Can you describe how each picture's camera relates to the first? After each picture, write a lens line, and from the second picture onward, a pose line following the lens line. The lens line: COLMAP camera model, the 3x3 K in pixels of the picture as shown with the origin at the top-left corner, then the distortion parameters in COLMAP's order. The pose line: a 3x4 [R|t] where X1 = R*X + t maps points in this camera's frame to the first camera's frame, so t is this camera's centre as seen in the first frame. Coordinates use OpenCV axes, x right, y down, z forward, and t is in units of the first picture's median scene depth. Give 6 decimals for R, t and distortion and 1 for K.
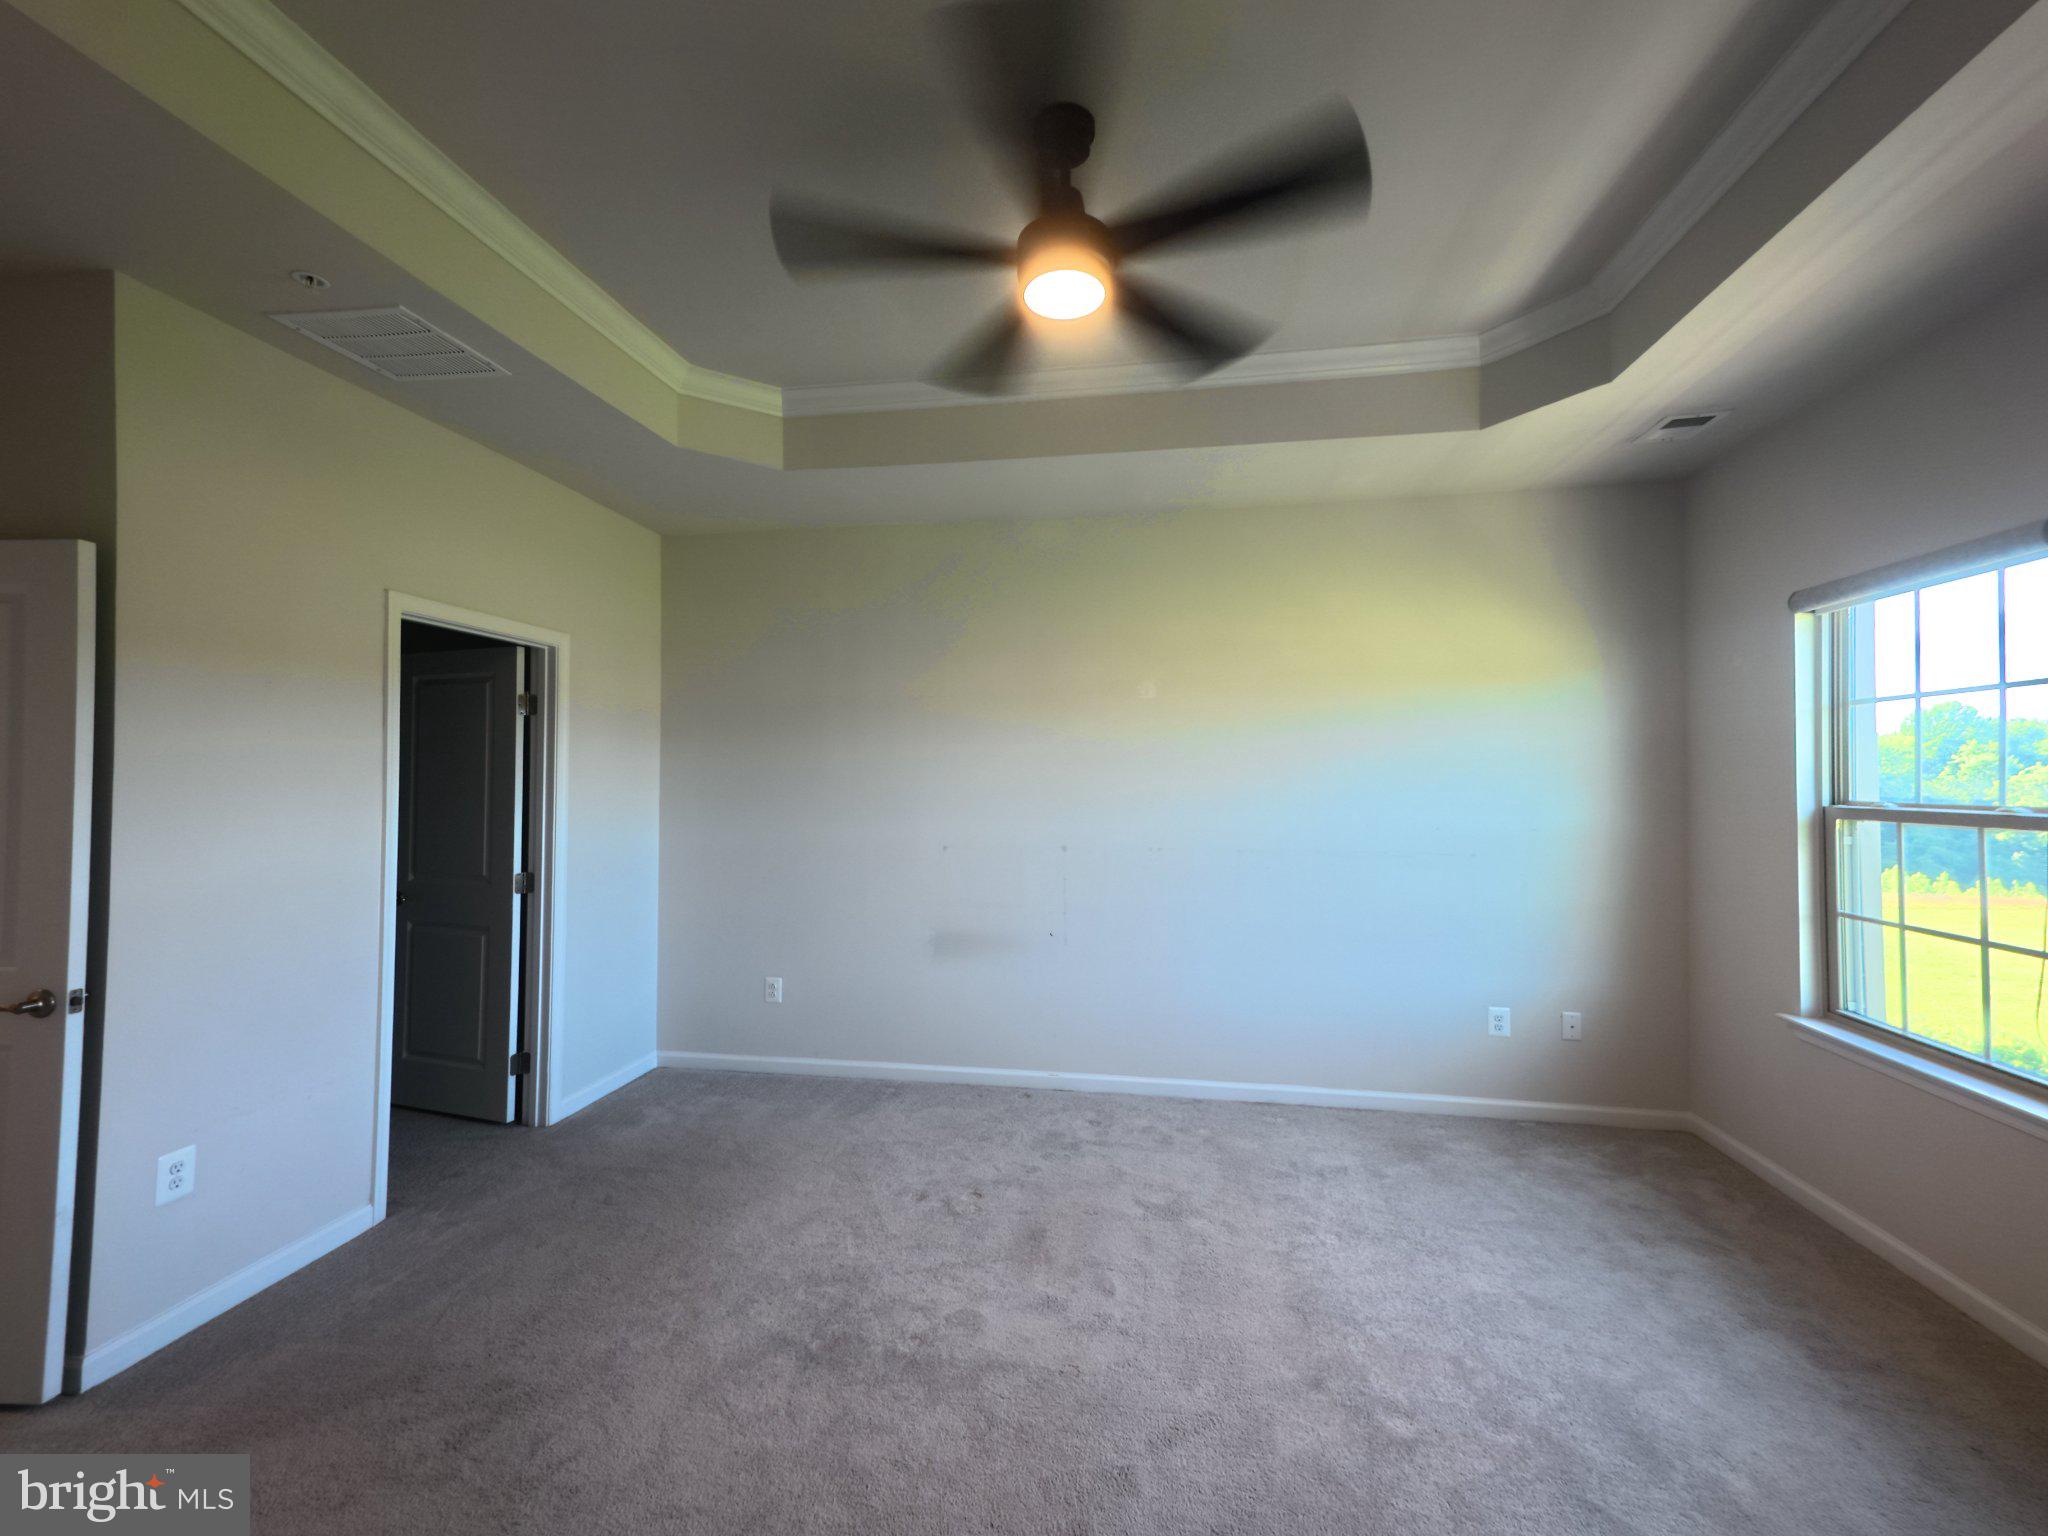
lens RADIAL K [[855.9, 0, 1024.0], [0, 855.9, 768.0], [0, 0, 1]] dist [0.000969, 0.000009]
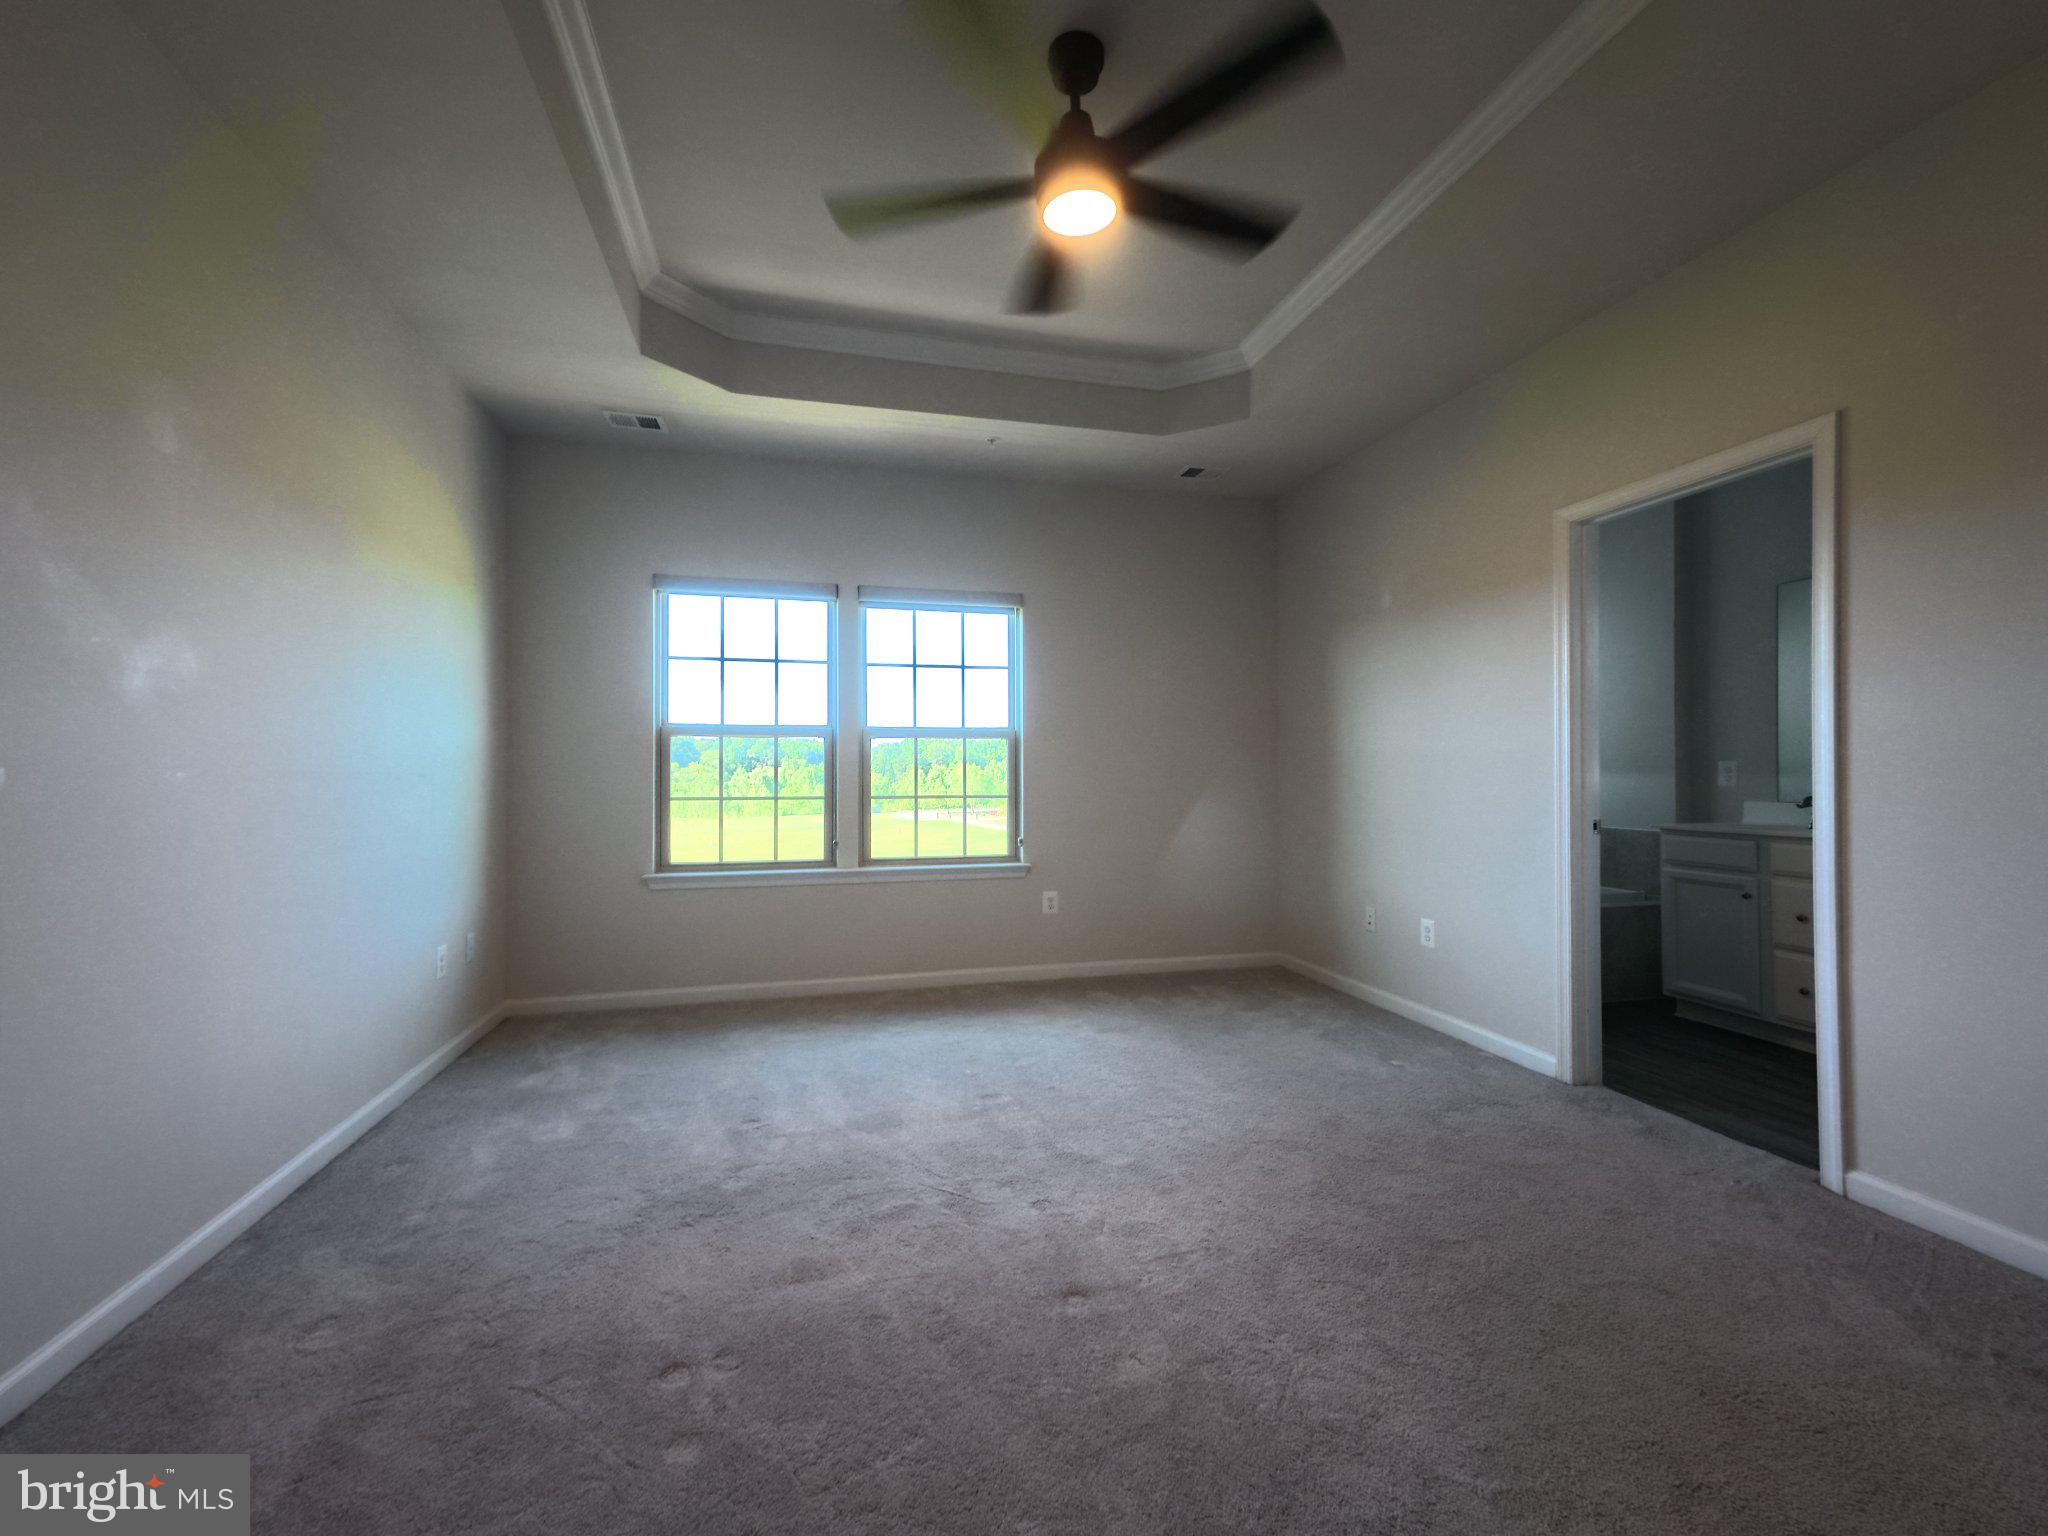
lens RADIAL K [[855.9, 0, 1024.0], [0, 855.9, 768.0], [0, 0, 1]] dist [0.000969, 0.000009]
pose [[-0.408424, 0.000260, 0.912792, -0.653180], [-0.013034, 0.999896, -0.006117, 0.118061], [-0.912699, -0.014395, -0.408378, 1.044670]]
